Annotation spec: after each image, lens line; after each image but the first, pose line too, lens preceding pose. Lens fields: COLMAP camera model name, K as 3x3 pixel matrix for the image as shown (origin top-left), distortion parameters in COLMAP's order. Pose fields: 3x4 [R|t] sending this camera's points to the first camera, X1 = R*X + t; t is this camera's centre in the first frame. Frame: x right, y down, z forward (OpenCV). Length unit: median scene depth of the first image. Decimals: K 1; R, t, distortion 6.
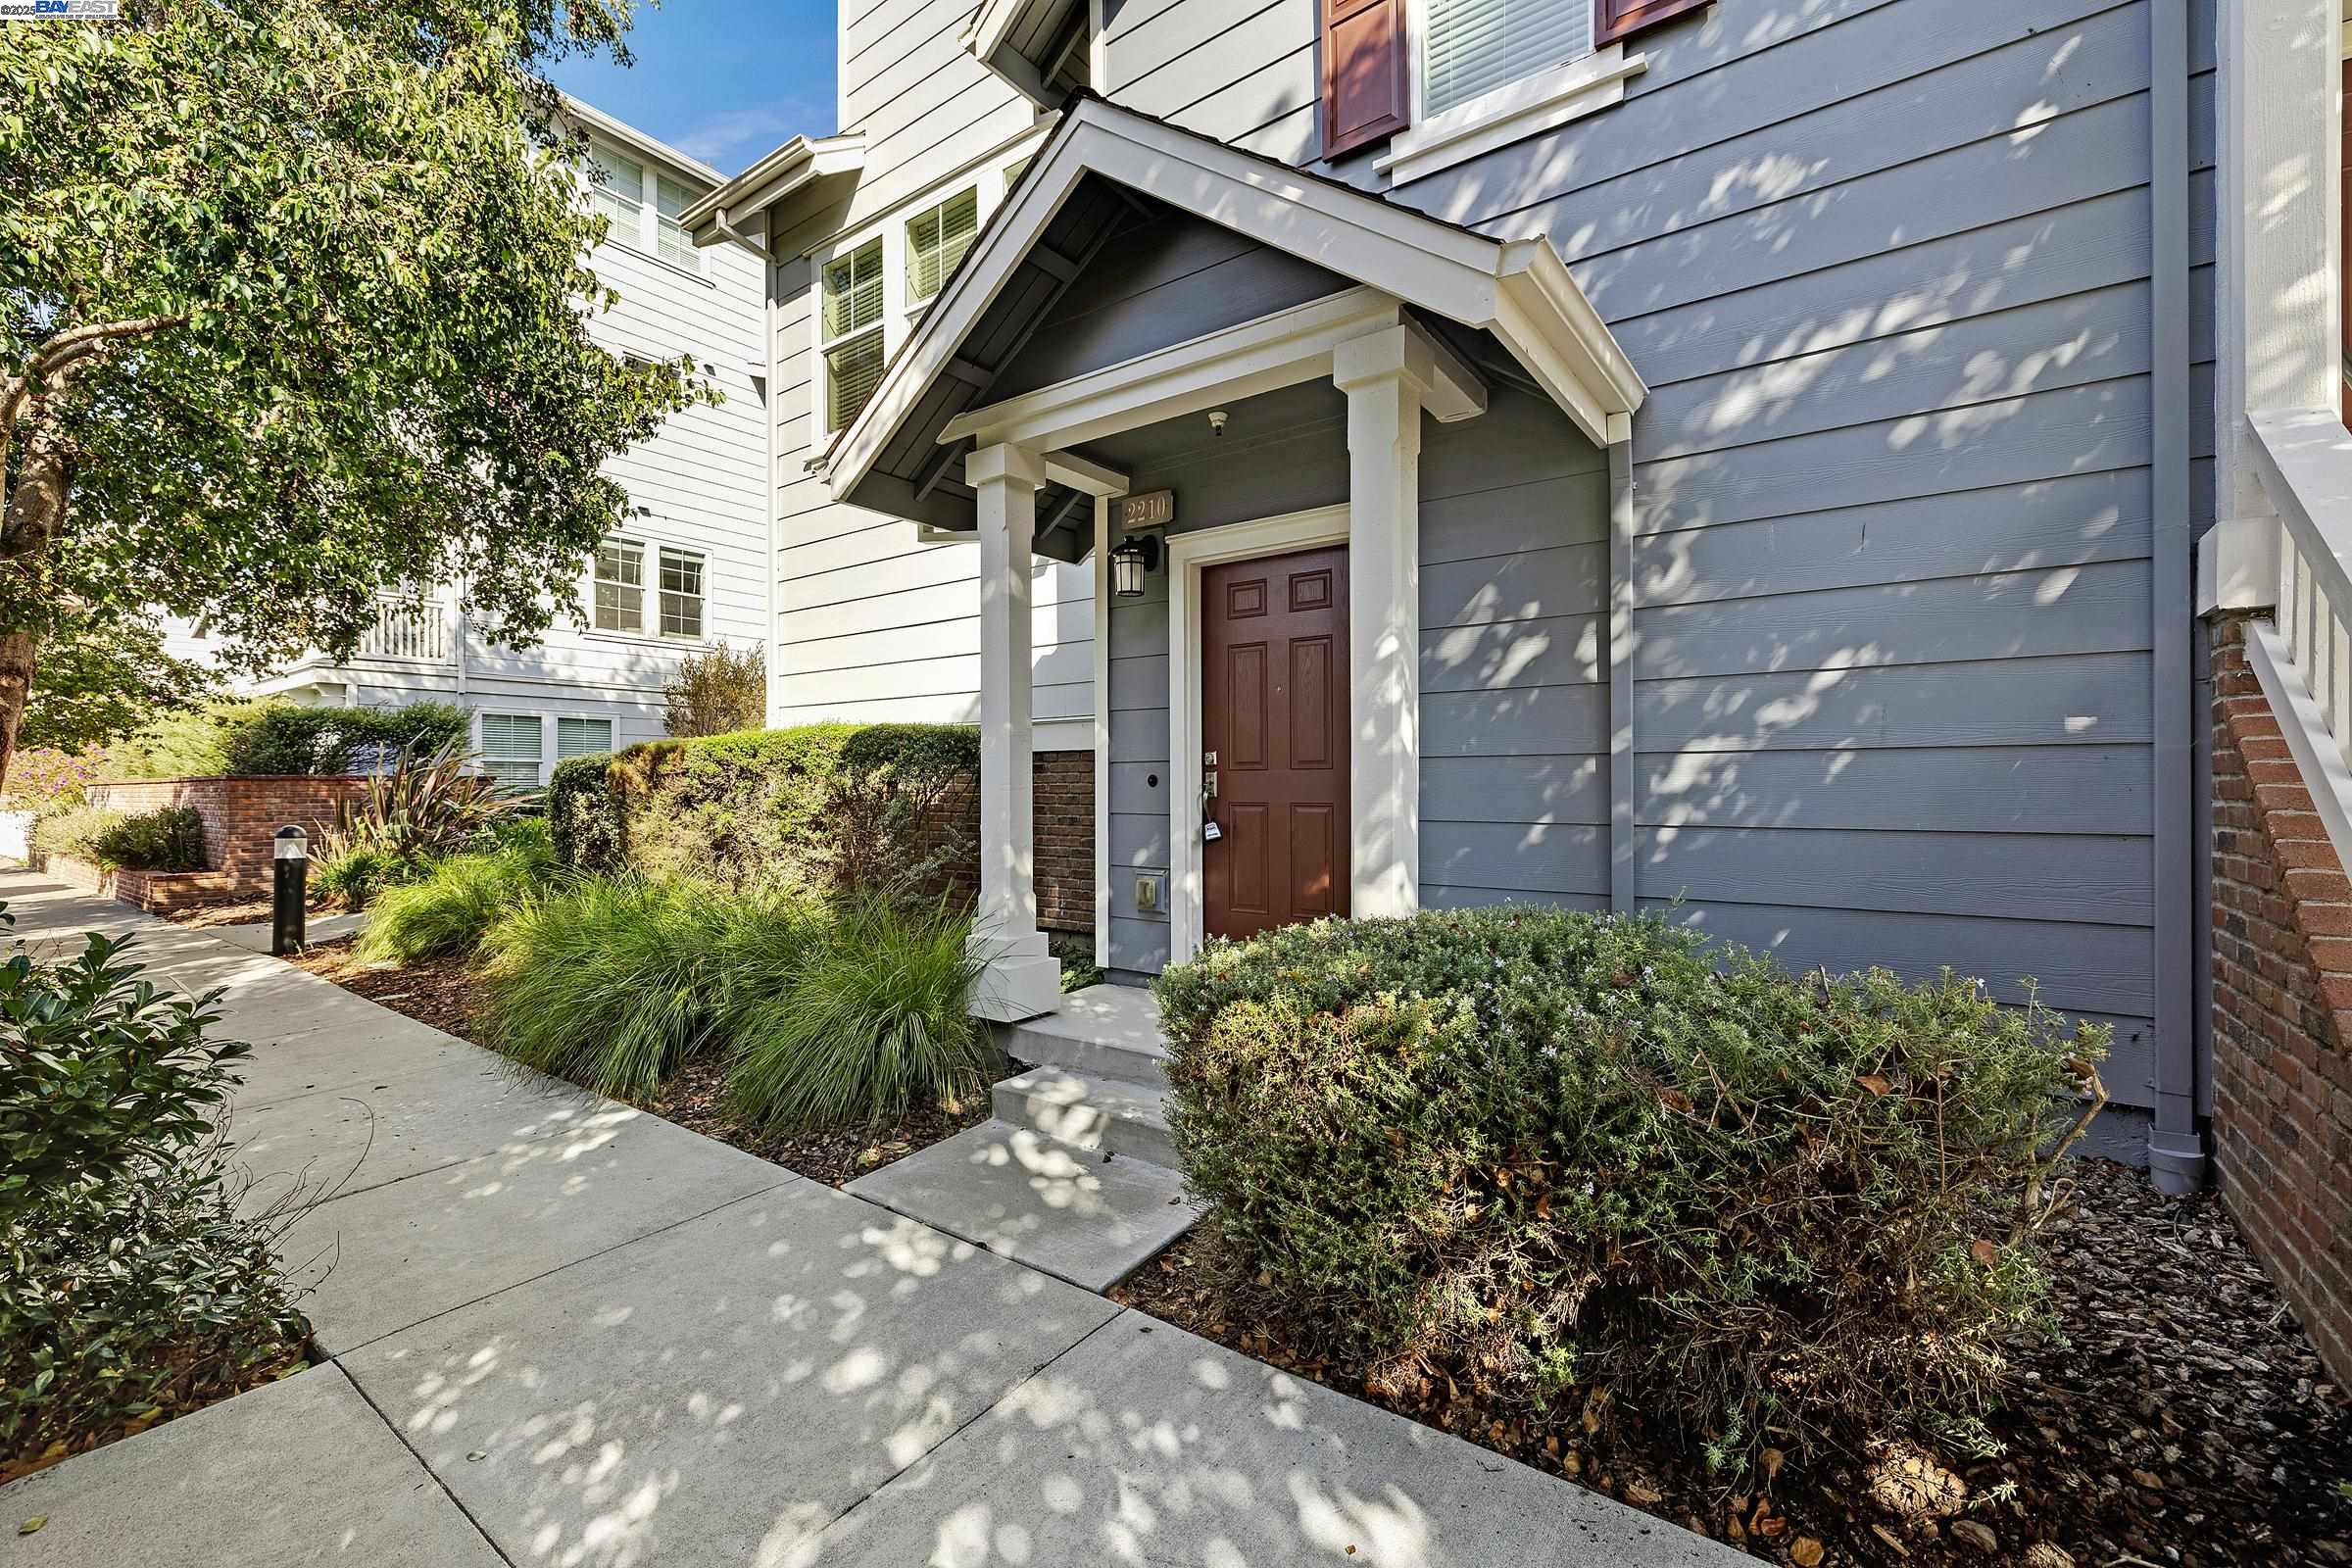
lens RADIAL K [[995.8, 0, 1161.7], [0, 995.8, 783.9], [0, 0, 1]] dist [0.000154, 0.000388]
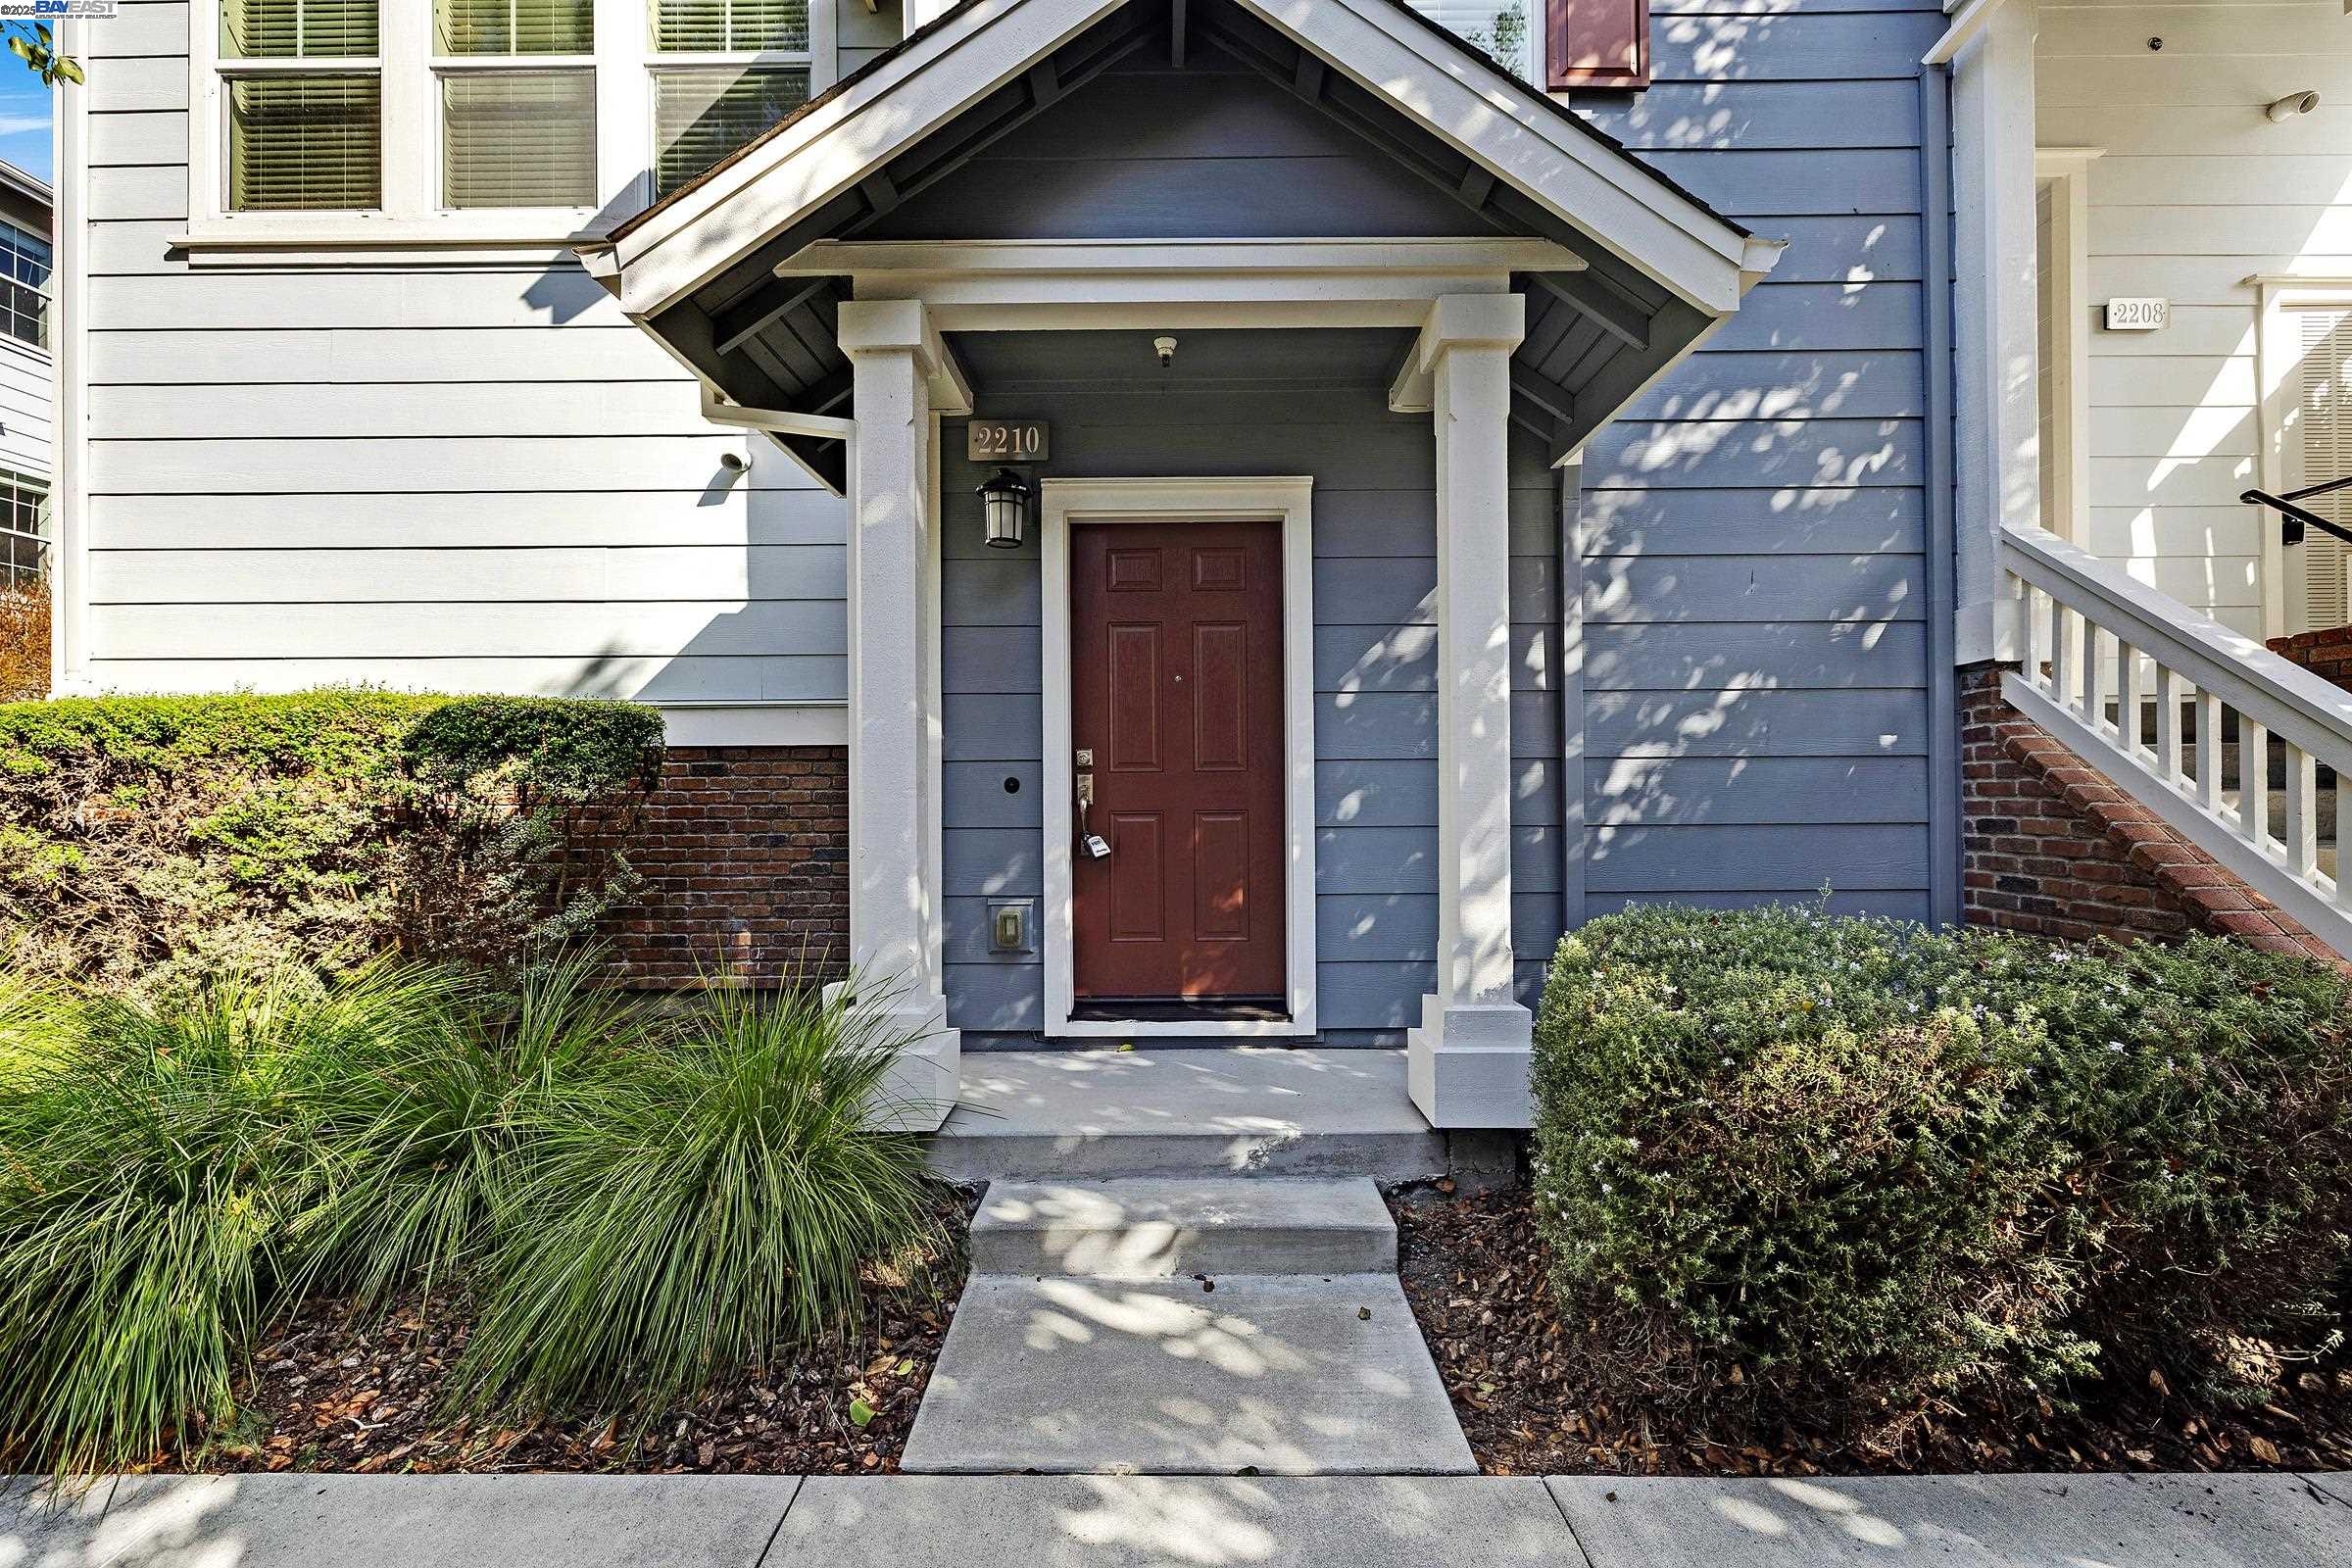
lens RADIAL K [[995.8, 0, 1176.7], [0, 995.8, 783.6], [0, 0, 1]] dist [0.000154, 0.000388]
pose [[0.805209, 0.002880, 0.592984, -0.517848], [0.003976, 0.999940, -0.010255, 0.006079], [-0.592978, 0.010615, 0.805149, 0.404751]]
